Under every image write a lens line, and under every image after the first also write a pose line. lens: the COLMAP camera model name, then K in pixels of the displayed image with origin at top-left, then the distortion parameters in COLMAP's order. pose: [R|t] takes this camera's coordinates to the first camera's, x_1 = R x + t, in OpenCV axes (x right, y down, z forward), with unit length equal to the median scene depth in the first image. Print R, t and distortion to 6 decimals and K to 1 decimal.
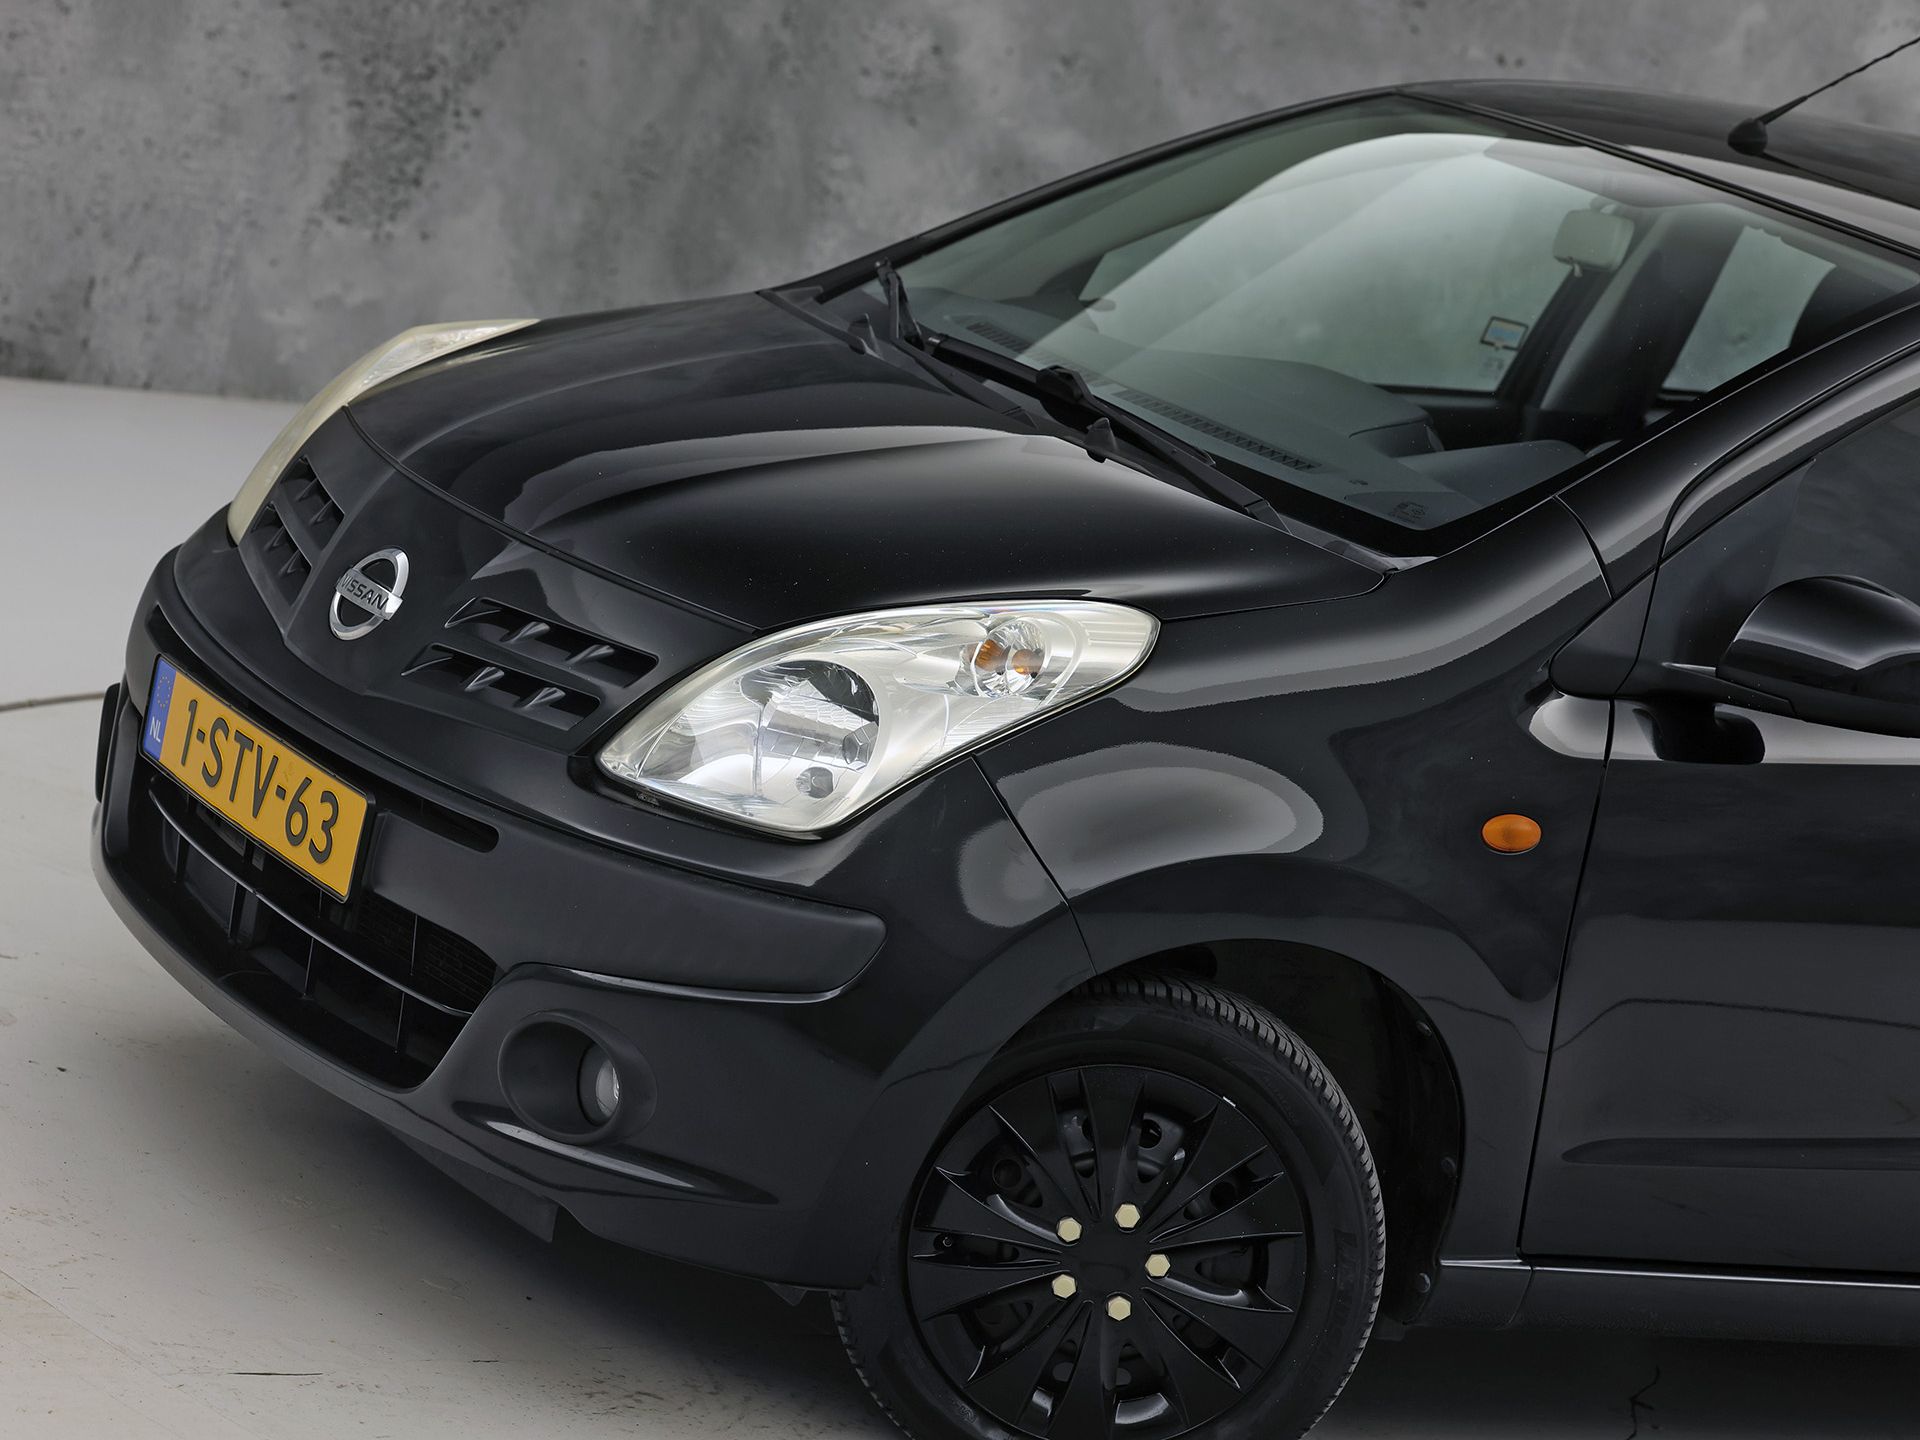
lens RADIAL K [[4929.3, 0, 957.0], [0, 4929.3, 713.2], [0, 0, 1]] dist [0.044794, 0.000000]
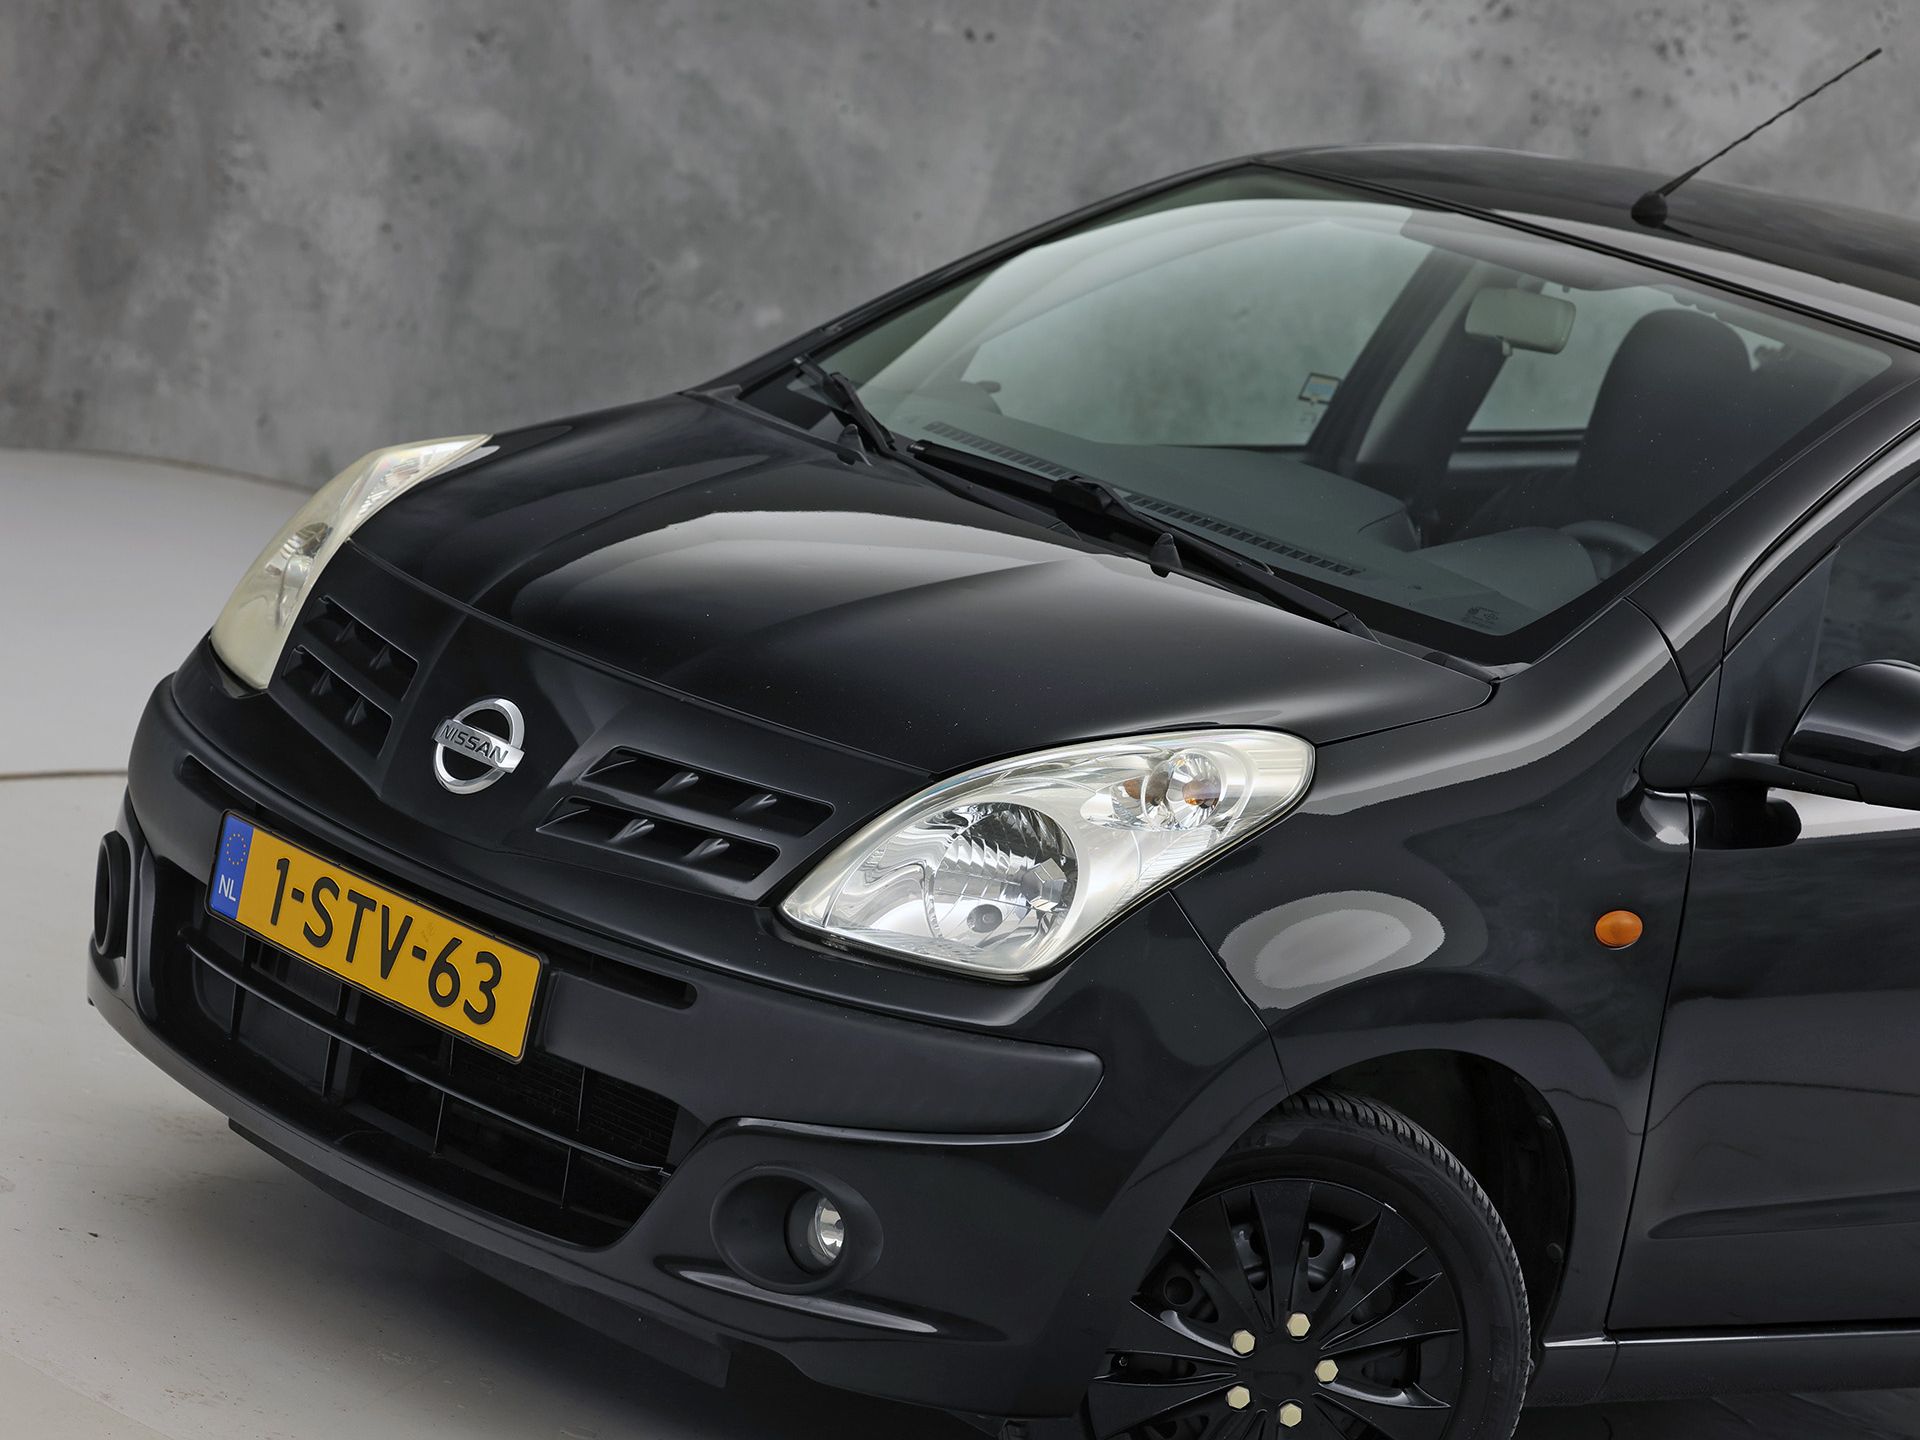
lens RADIAL K [[5322.6, 0, 961.2], [0, 5322.6, 726.9], [0, 0, 1]] dist [0.168123, 0.000000]
pose [[0.983126, -0.046967, 0.176795, -0.213713], [0.044320, 0.998839, 0.018896, -0.044010], [-0.177477, -0.010742, 0.984066, -0.073477]]
